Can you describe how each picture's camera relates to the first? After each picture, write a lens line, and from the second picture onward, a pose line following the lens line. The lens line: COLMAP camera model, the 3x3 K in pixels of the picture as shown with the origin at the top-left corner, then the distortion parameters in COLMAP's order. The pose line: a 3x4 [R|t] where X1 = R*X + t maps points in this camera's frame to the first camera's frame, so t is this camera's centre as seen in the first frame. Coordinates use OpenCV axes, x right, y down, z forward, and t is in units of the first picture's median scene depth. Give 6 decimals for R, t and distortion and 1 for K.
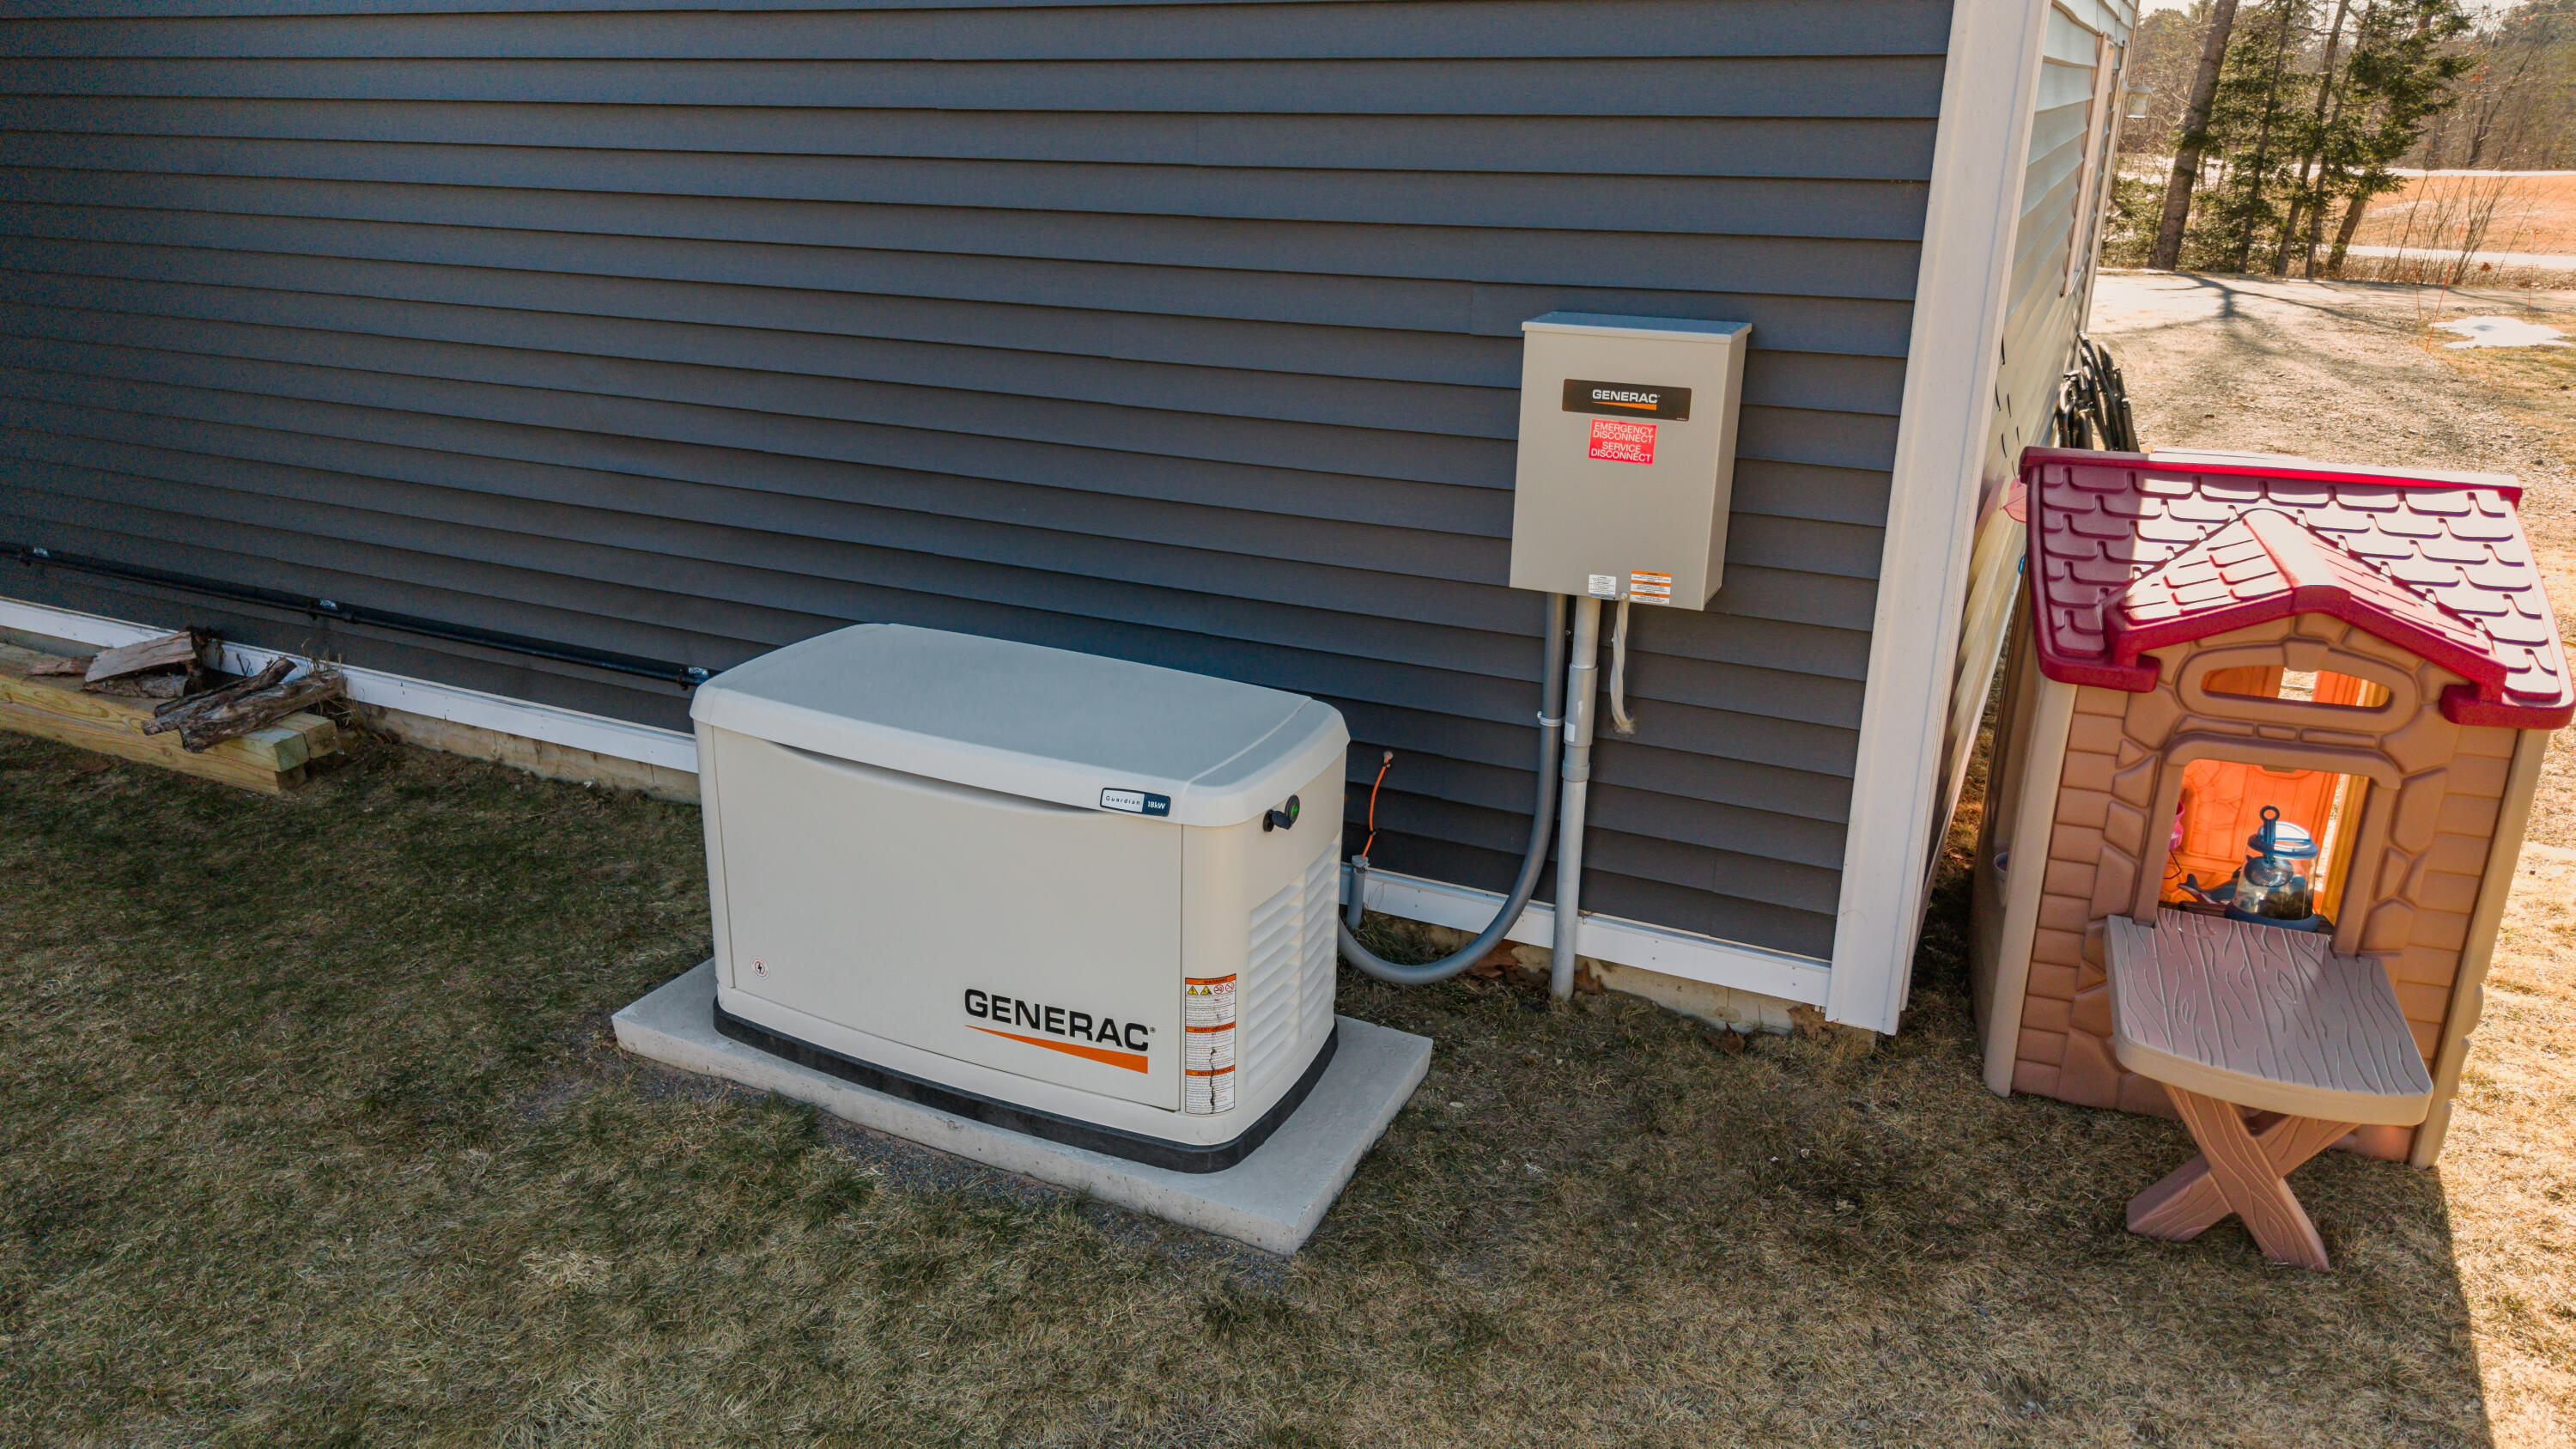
lens RADIAL K [[1702.6, 0, 1288.0], [0, 1702.6, 724.5], [0, 0, 1]] dist [0.064519, -0.119551]
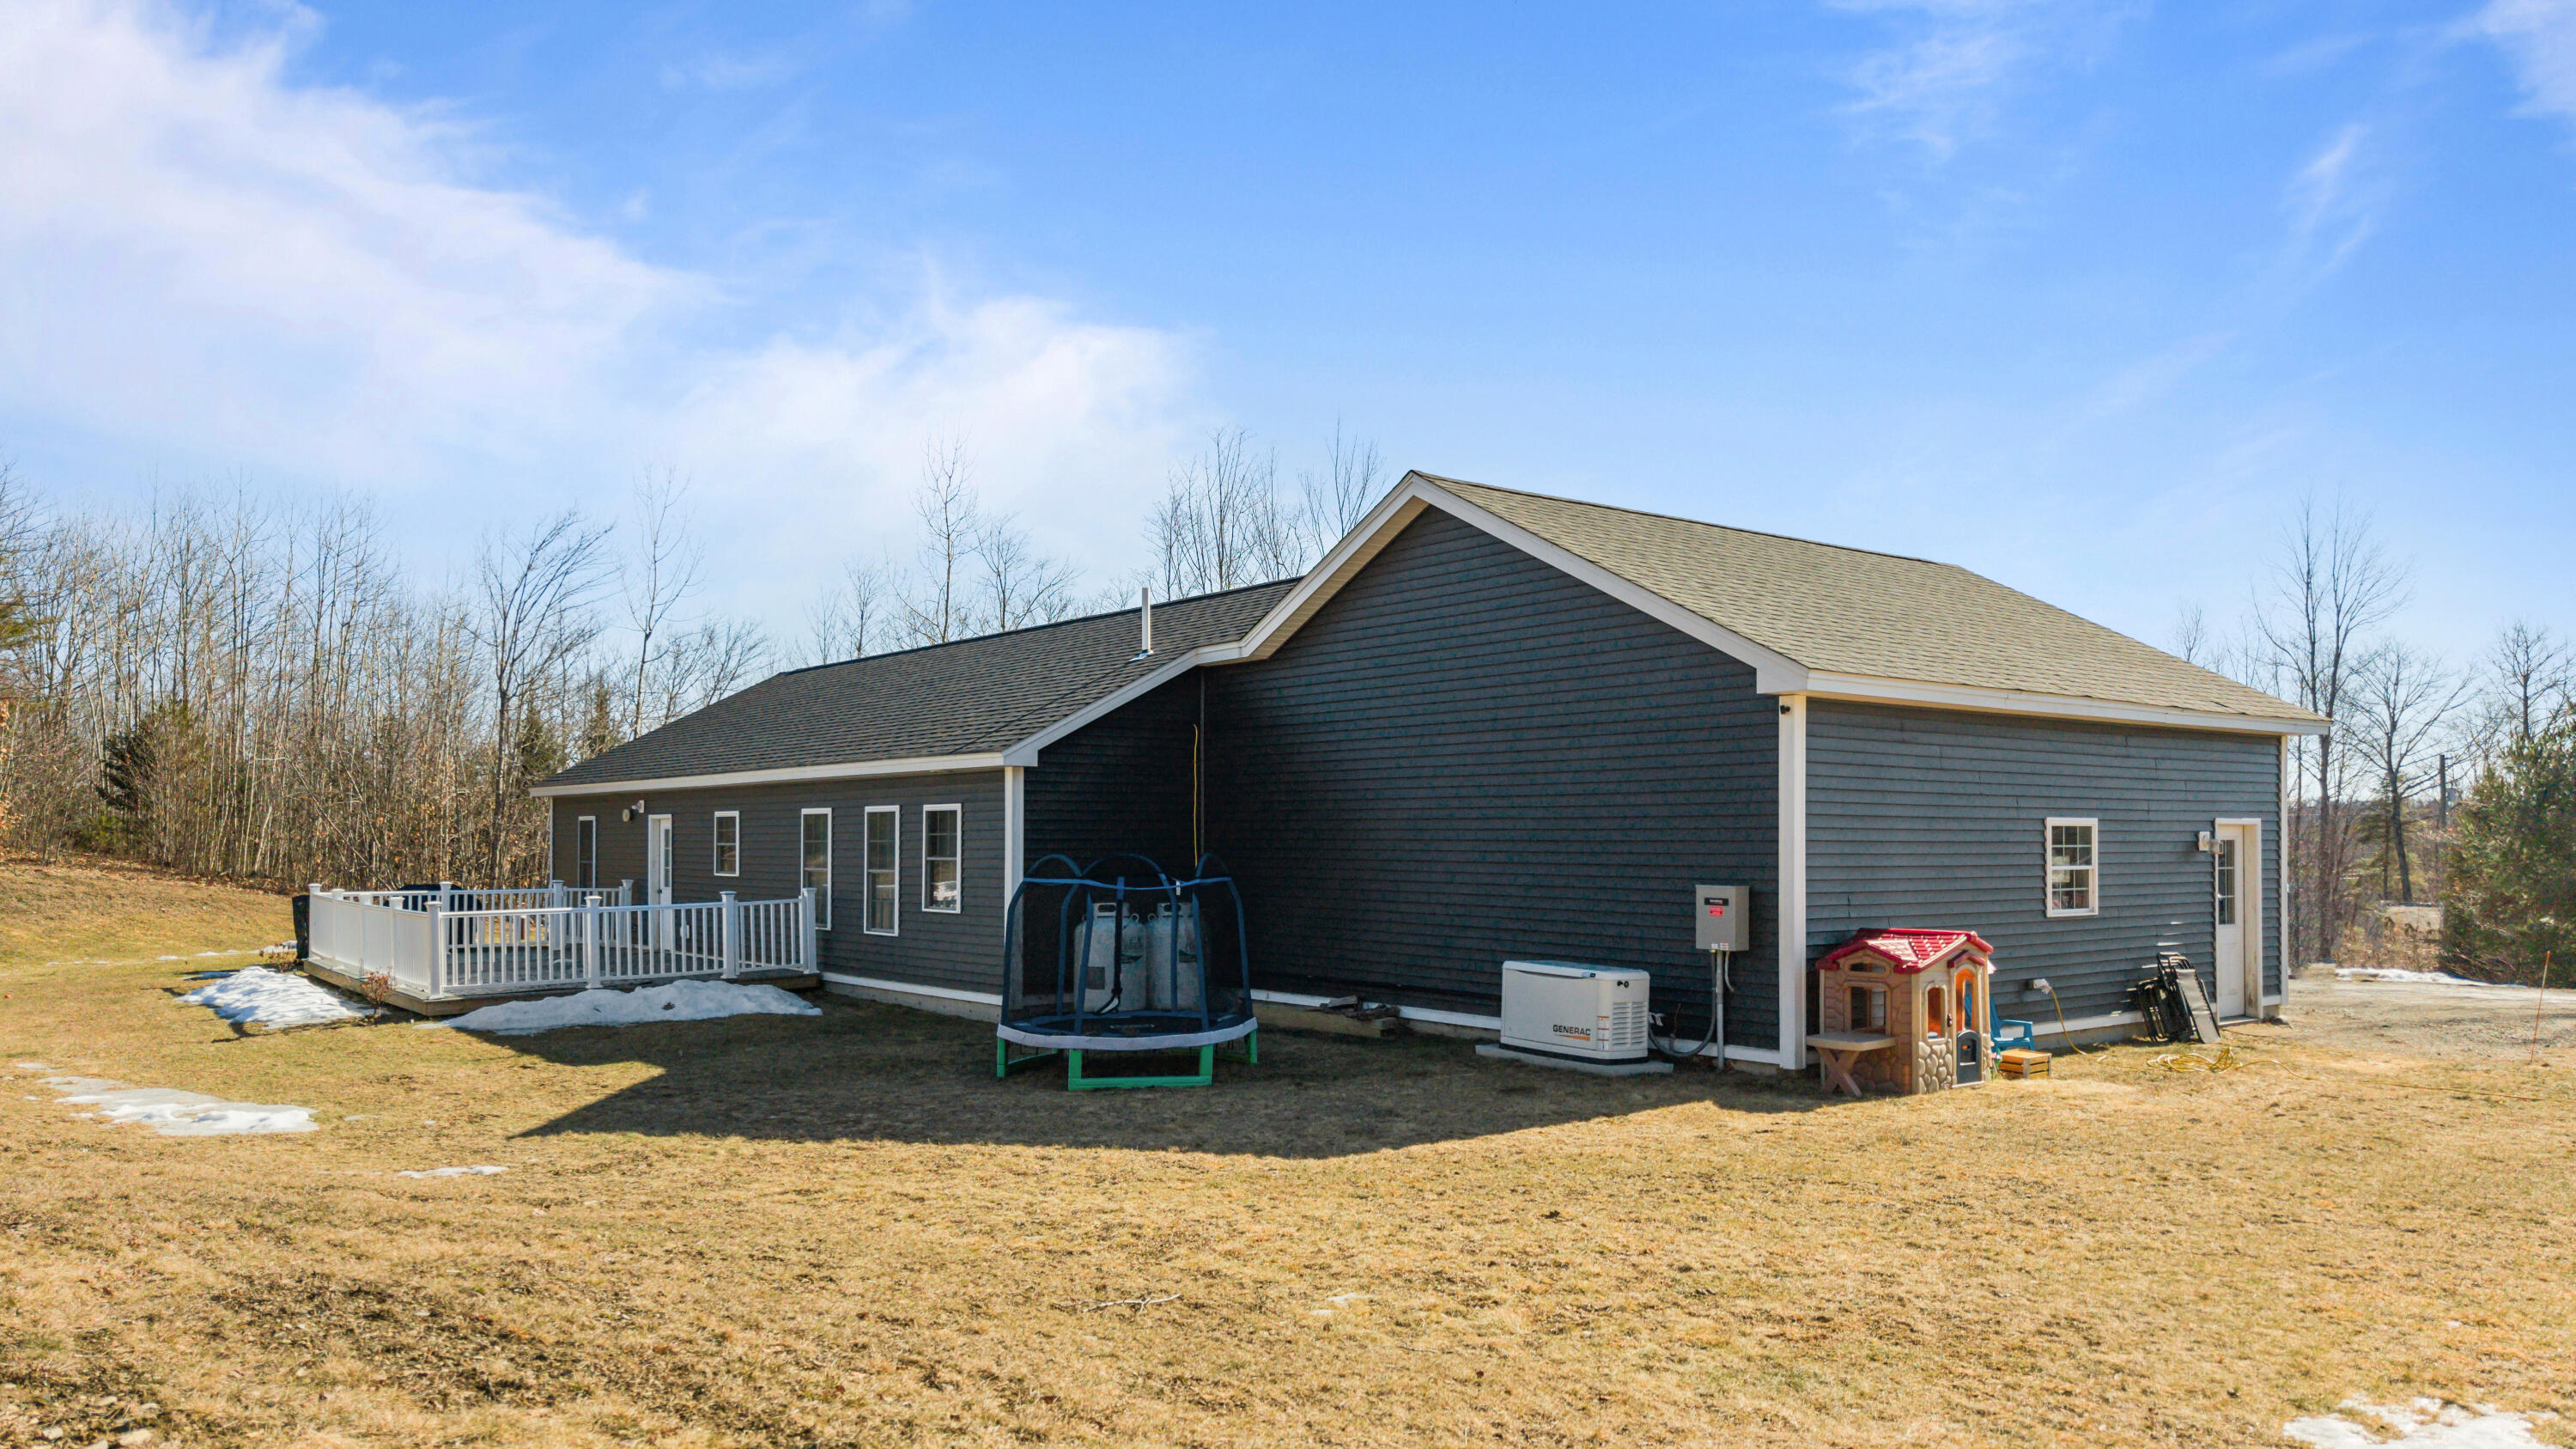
lens RADIAL K [[1702.6, 0, 1288.0], [0, 1702.6, 724.5], [0, 0, 1]] dist [0.064519, -0.119551]
pose [[0.890987, -0.030703, -0.452990, 1.115696], [-0.161290, 0.911231, -0.379002, 1.122107], [0.424415, 0.410749, 0.806943, -2.889900]]
